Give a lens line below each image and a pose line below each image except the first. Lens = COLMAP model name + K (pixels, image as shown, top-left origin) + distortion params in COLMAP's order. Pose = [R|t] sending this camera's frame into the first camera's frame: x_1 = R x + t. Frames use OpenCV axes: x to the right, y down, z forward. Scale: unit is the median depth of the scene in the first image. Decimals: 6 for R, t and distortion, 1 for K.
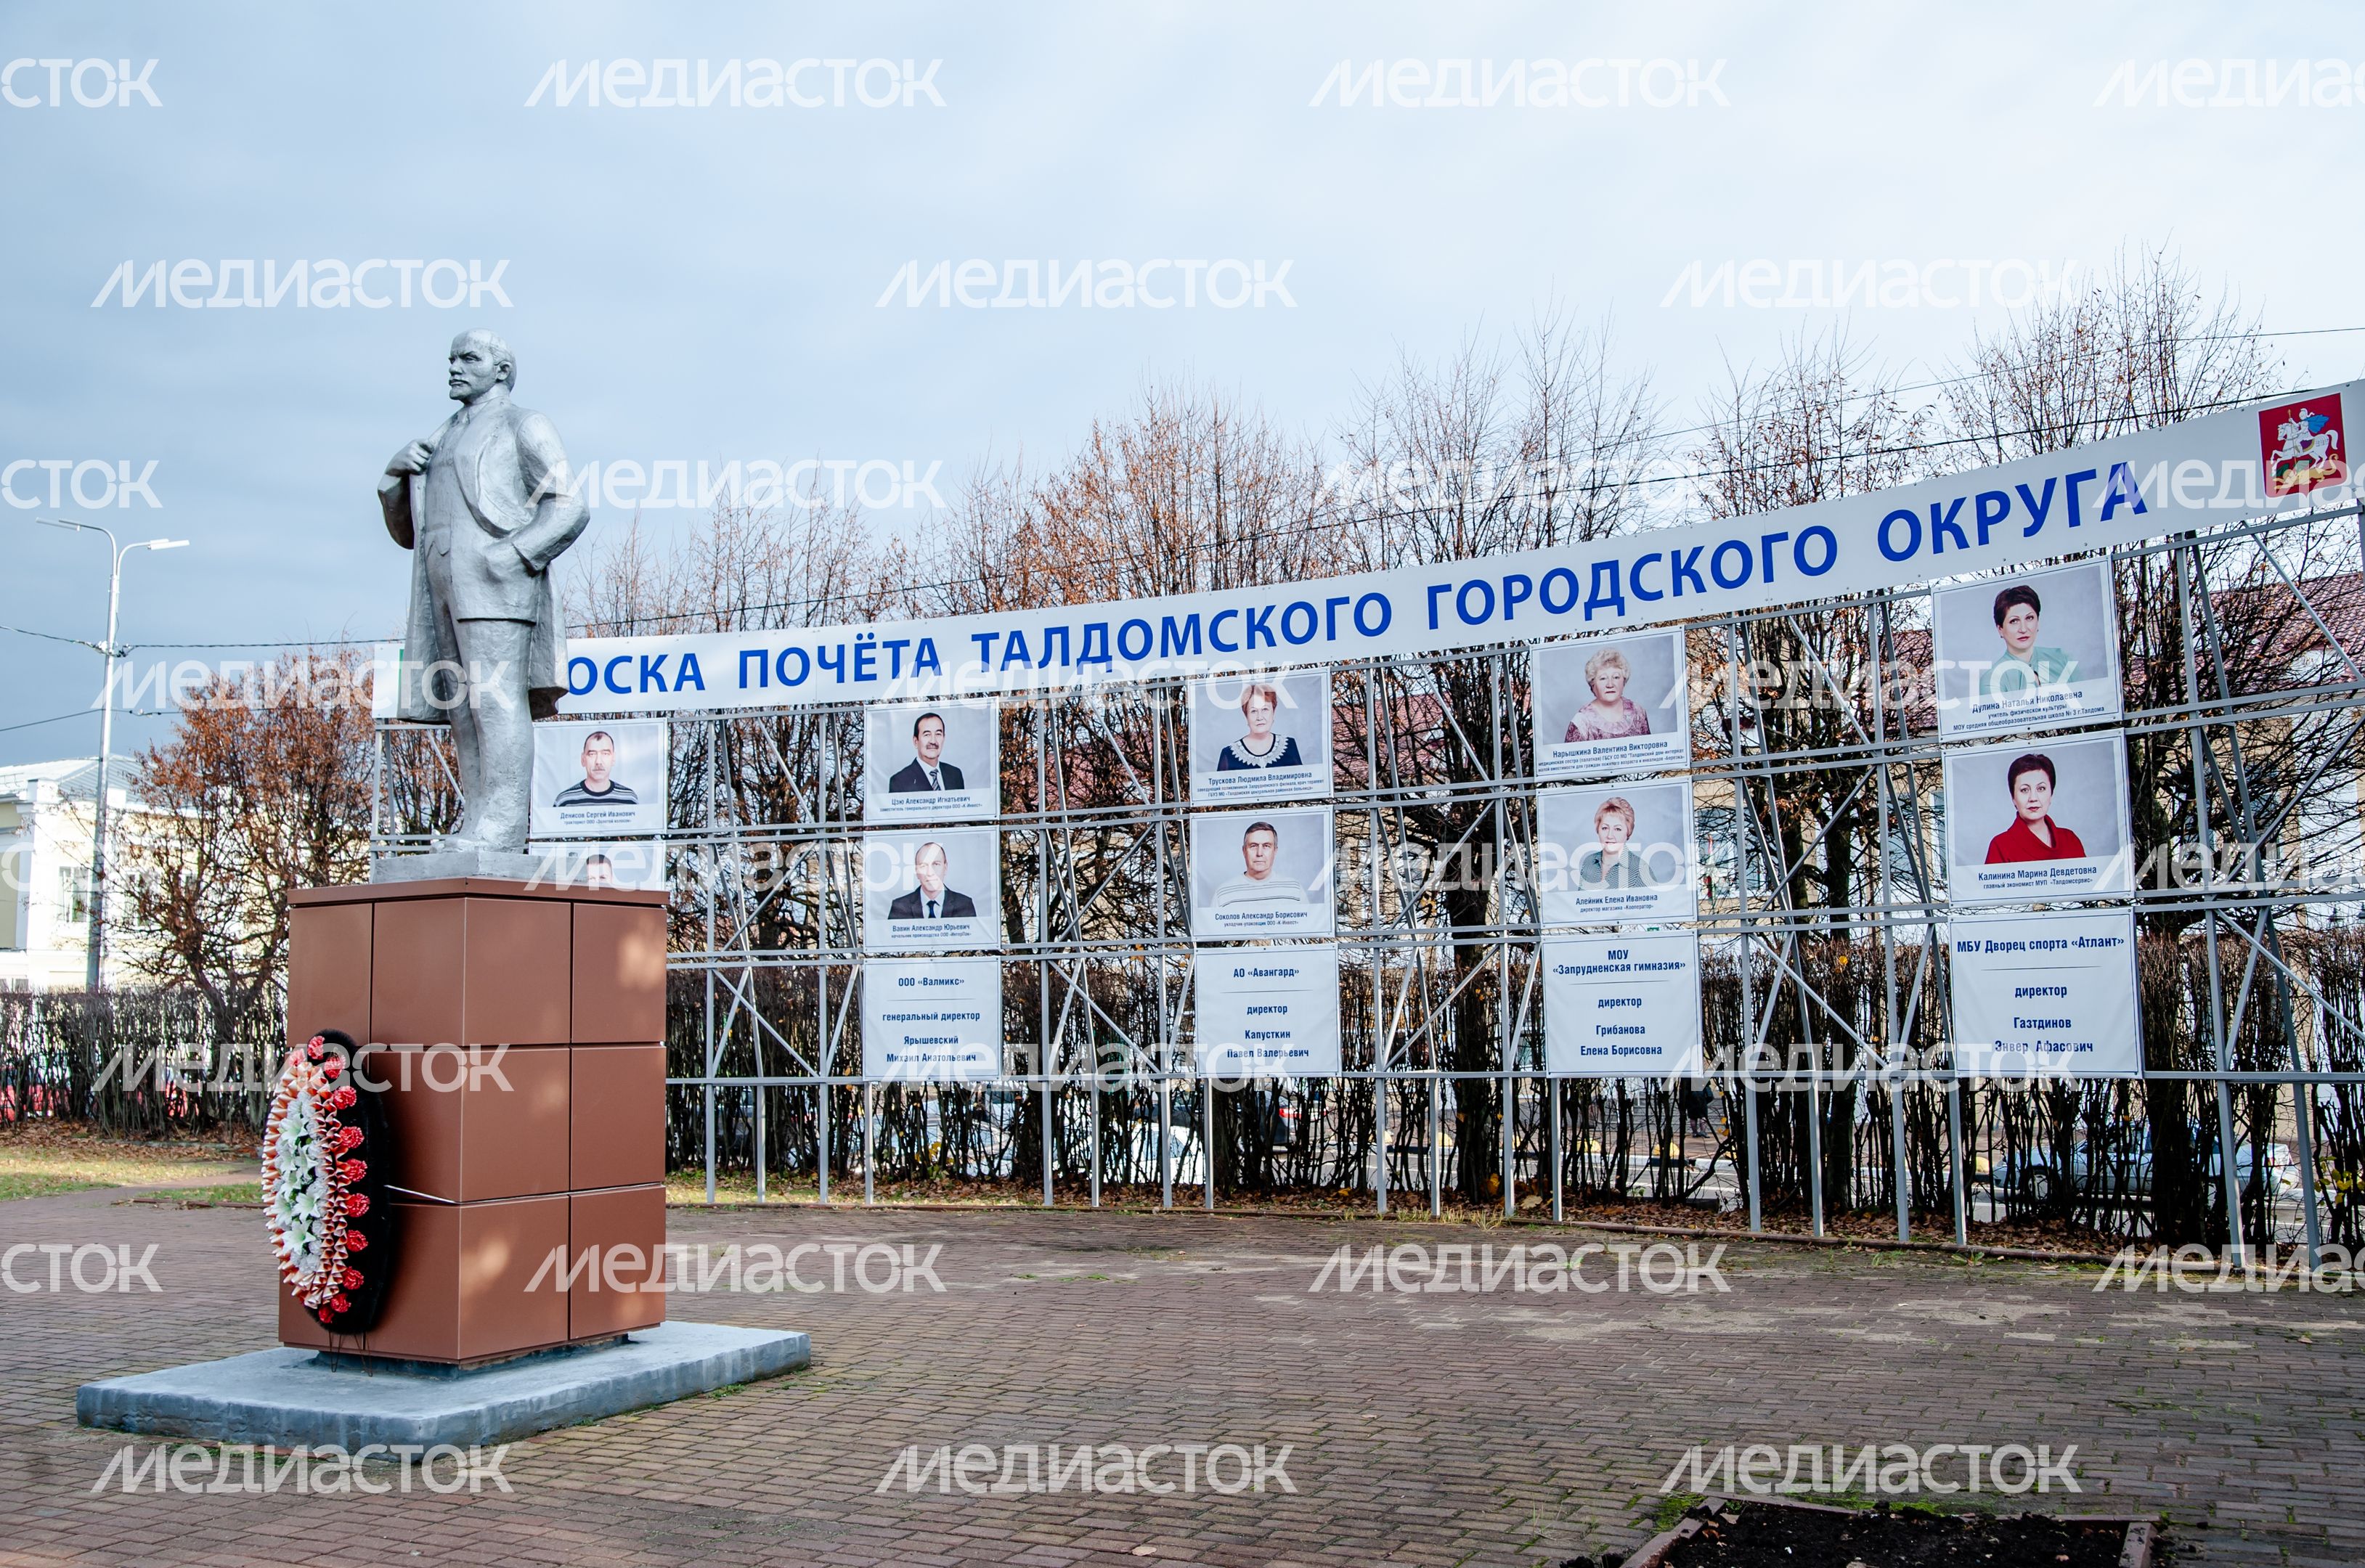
lens RADIAL K [[2108.8, 0, 1182.5], [0, 2108.8, 784.0], [0, 0, 1]] dist [-0.099353, 0.153637]
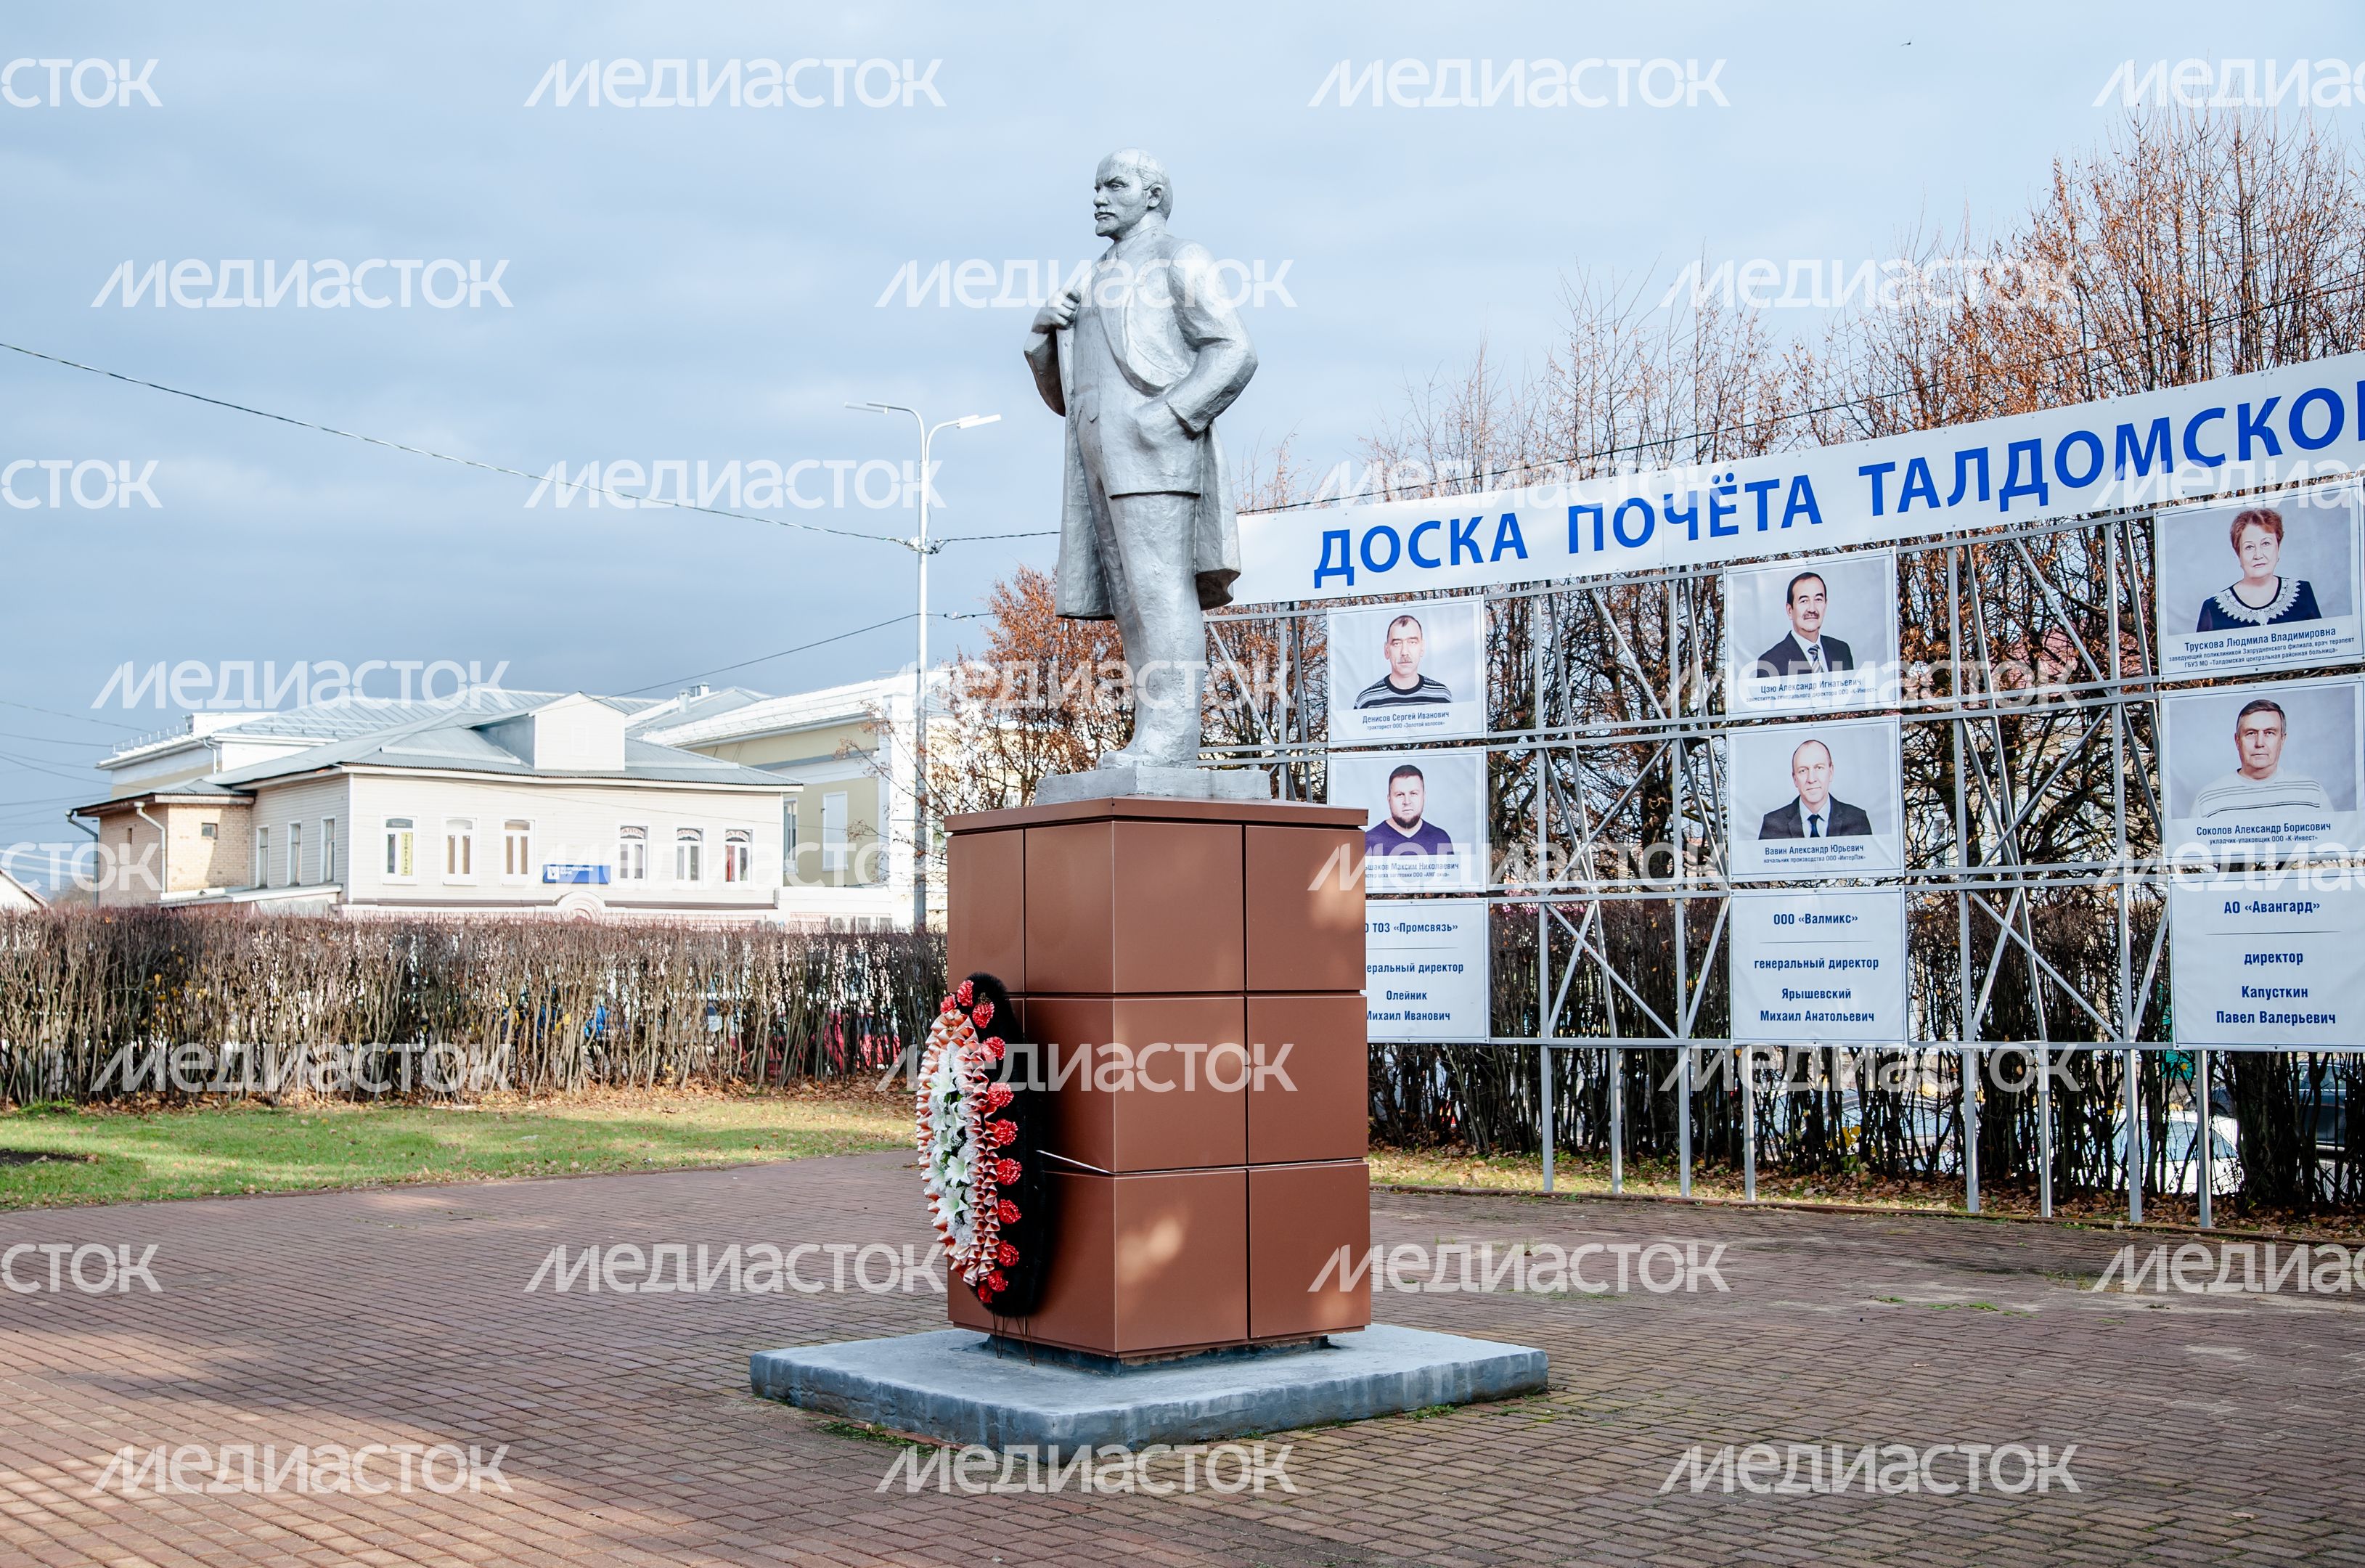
lens RADIAL K [[2661.1, 0, 1115.1], [0, 2661.1, 822.4], [0, 0, 1]] dist [-0.032602, 0.166926]
pose [[0.907326, -0.013080, -0.420224, 0.060153], [0.037073, 0.998112, 0.048978, 0.000660], [0.418790, -0.060018, 0.906098, 0.003419]]
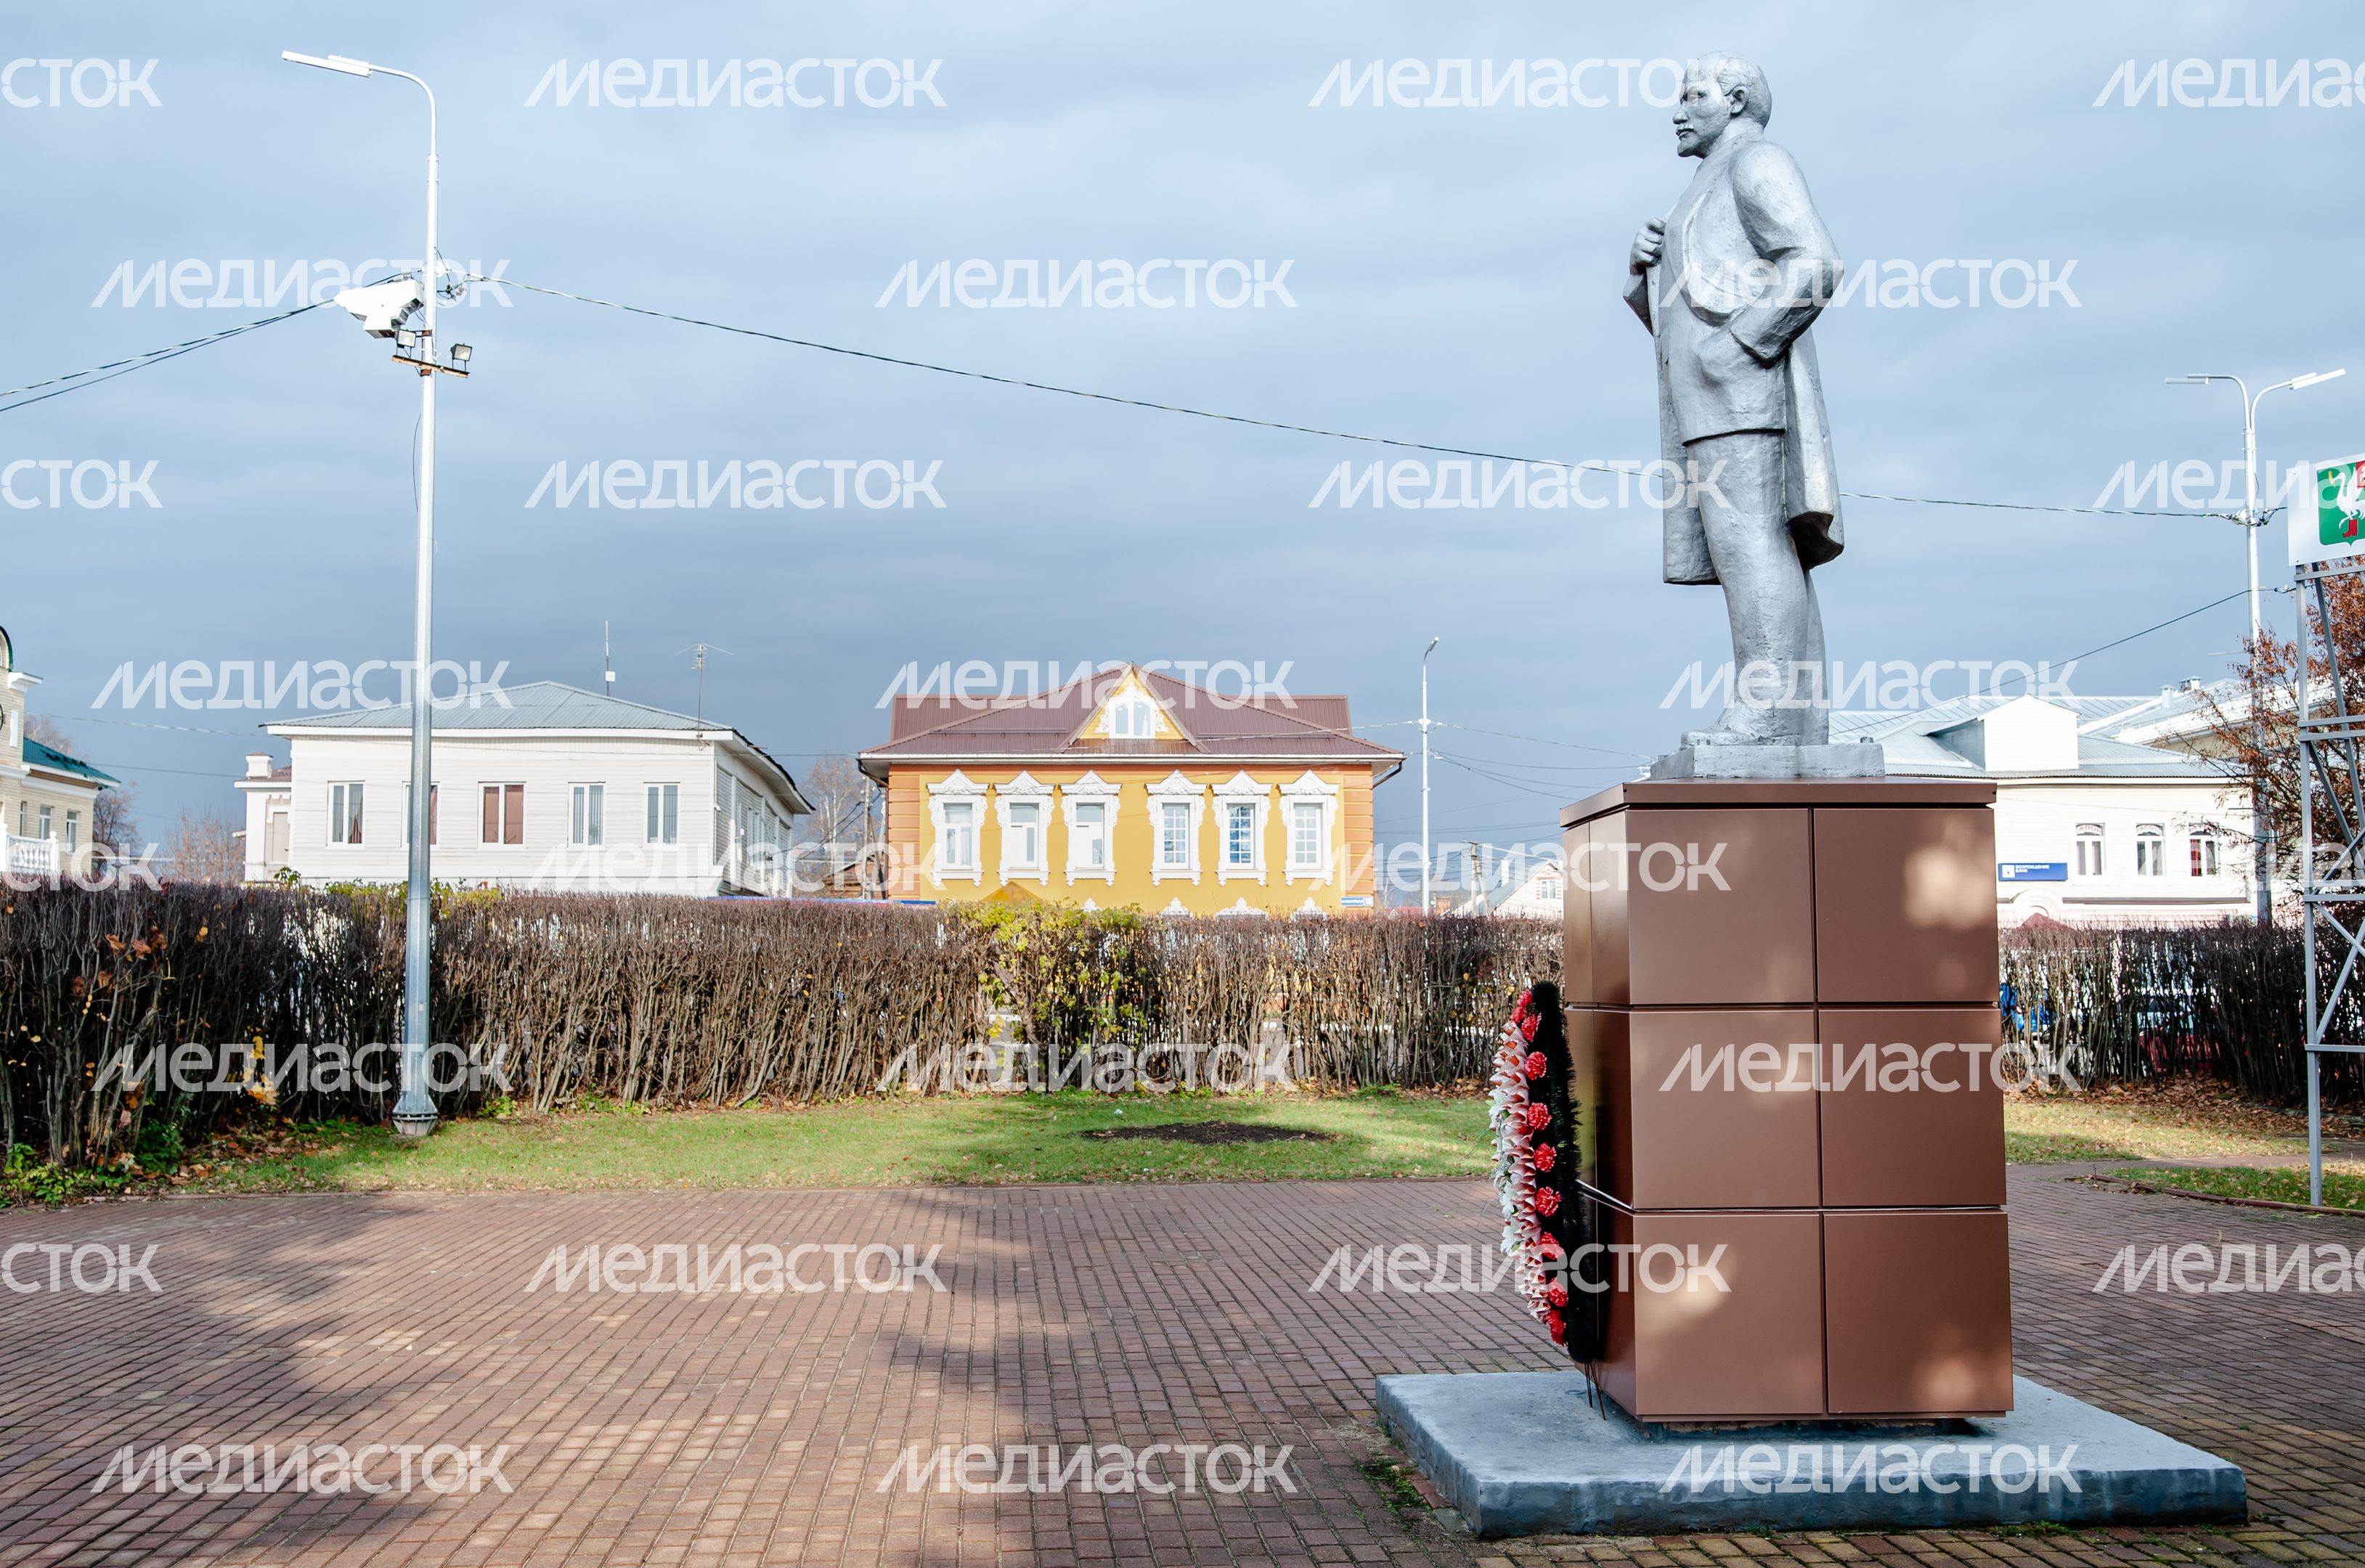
lens RADIAL K [[2452.4, 0, 1182.5], [0, 2452.4, 784.0], [0, 0, 1]] dist [-0.067678, 0.271468]
pose [[0.526718, -0.053680, -0.848344, 0.166250], [0.090178, 0.995901, -0.007027, 0.018685], [0.845243, -0.072801, 0.529399, 0.198934]]
